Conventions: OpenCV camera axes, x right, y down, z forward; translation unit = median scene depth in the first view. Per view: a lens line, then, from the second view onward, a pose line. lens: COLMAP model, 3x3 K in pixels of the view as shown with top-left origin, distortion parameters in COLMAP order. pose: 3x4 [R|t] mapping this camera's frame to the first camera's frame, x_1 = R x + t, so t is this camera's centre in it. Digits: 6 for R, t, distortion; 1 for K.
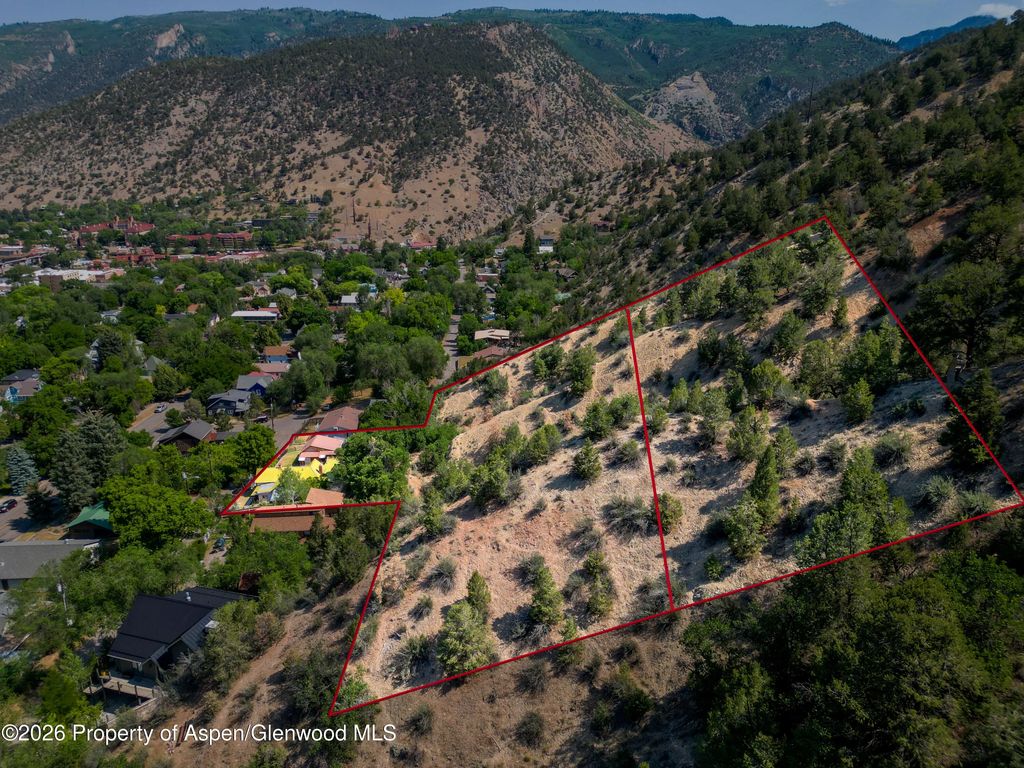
lens RADIAL K [[719.8, 0, 508.7], [0, 719.8, 389.8], [0, 0, 1]] dist [0.075194, -0.069417]
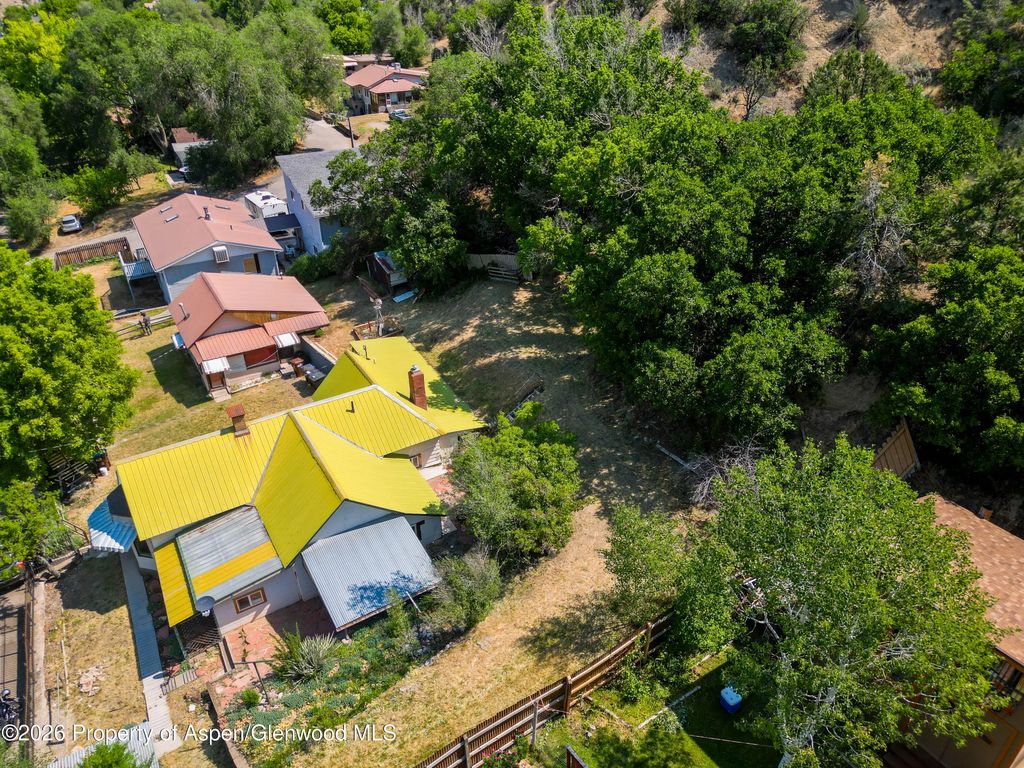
lens RADIAL K [[719.8, 0, 518.5], [0, 719.8, 385.1], [0, 0, 1]] dist [0.075194, -0.069417]
pose [[0.876833, -0.245896, 0.413158, -0.082497], [0.143510, 0.954003, 0.263218, 0.013526], [-0.458878, -0.171506, 0.871789, 0.198910]]
